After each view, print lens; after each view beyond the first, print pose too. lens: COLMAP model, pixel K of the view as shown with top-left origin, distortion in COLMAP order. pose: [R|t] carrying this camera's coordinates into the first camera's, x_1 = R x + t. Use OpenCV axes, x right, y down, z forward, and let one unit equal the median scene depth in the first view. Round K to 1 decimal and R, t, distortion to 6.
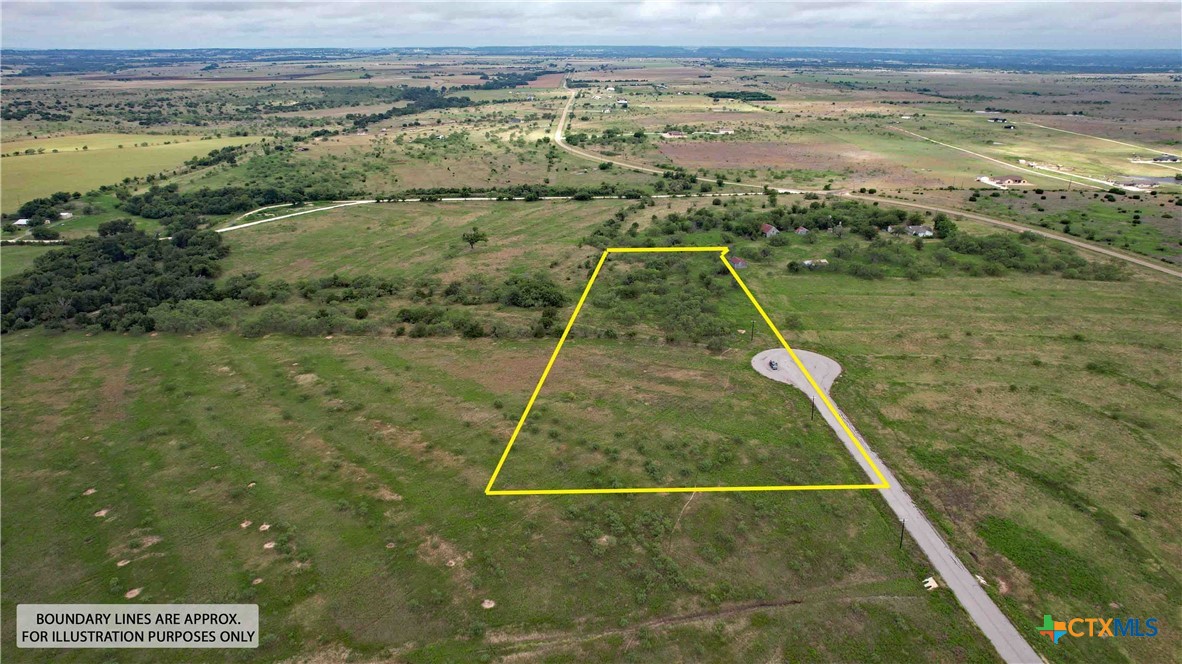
lens RADIAL K [[747.8, 0, 591.0], [0, 747.8, 332.0], [0, 0, 1]] dist [-0.070683, 0.061317]
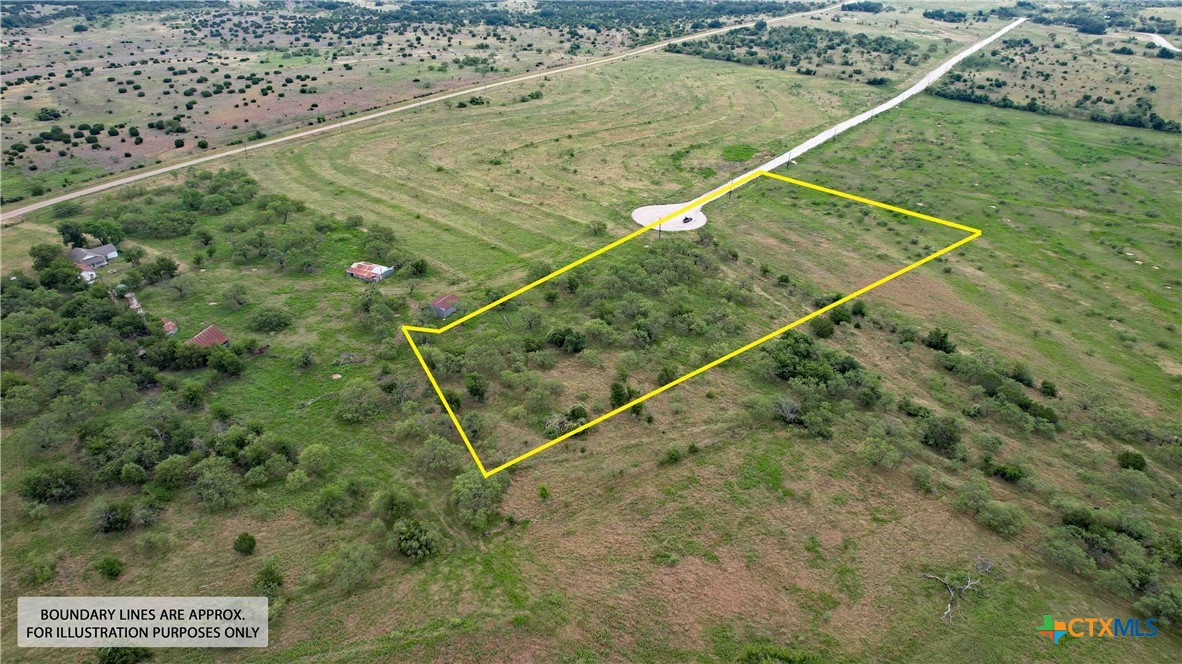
lens RADIAL K [[747.8, 0, 591.0], [0, 747.8, 332.0], [0, 0, 1]] dist [-0.070683, 0.061317]
pose [[-0.759399, -0.319053, 0.567026, -0.161901], [0.232416, 0.680981, 0.694441, -0.313646], [-0.607697, 0.659144, -0.442983, 0.809588]]
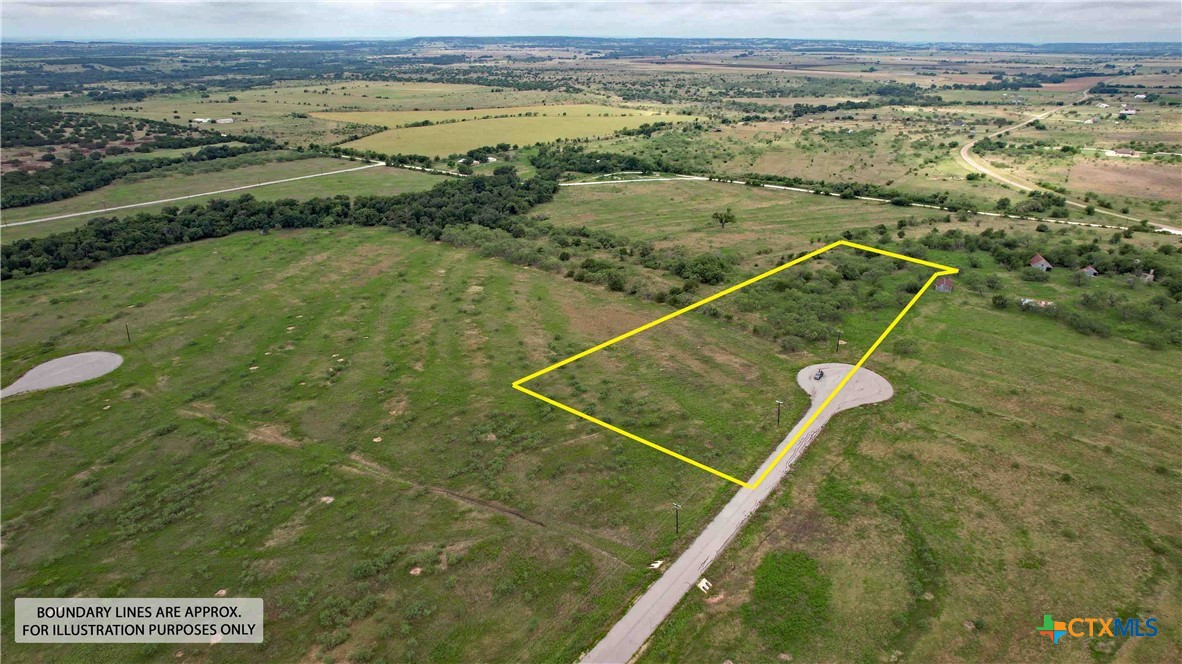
lens RADIAL K [[747.8, 0, 591.0], [0, 747.8, 332.0], [0, 0, 1]] dist [-0.070683, 0.061317]
pose [[0.779482, 0.236360, -0.580123, 0.264081], [-0.231146, 0.969258, 0.084325, -0.010380], [0.582220, 0.068363, 0.810152, 0.026785]]
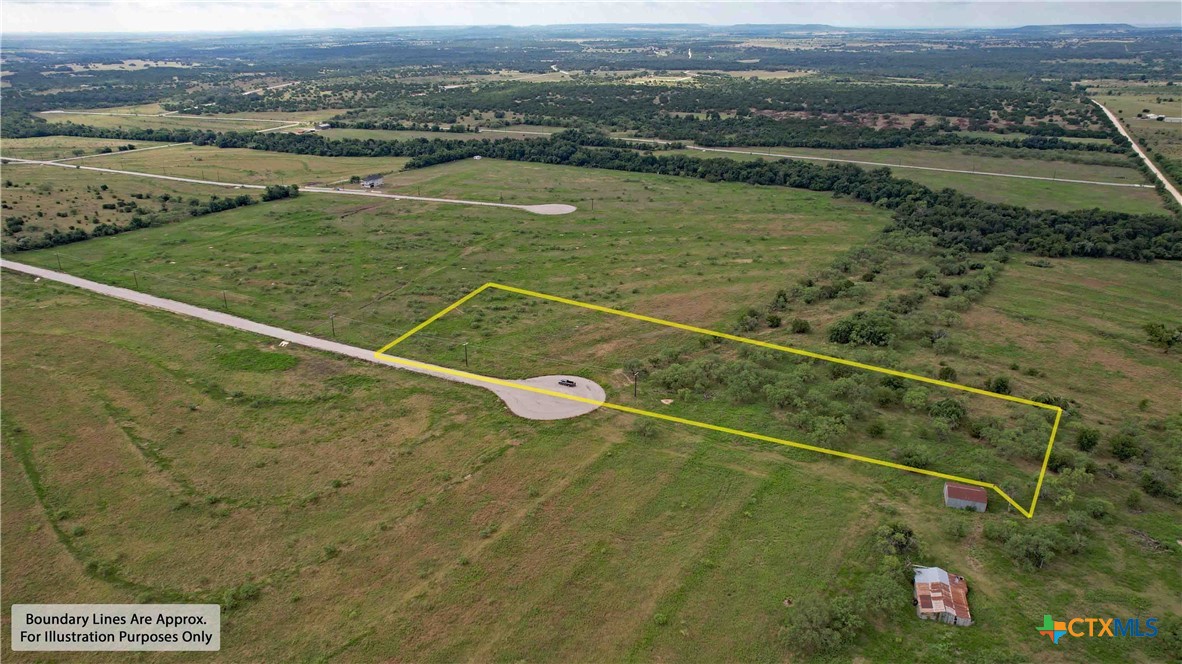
lens RADIAL K [[747.8, 0, 591.0], [0, 747.8, 332.0], [0, 0, 1]] dist [-0.070683, 0.061317]
pose [[-0.506895, 0.347633, -0.788802, 0.437433], [-0.309712, 0.780524, 0.543010, -0.238422], [0.804447, 0.519551, -0.287978, 0.594217]]
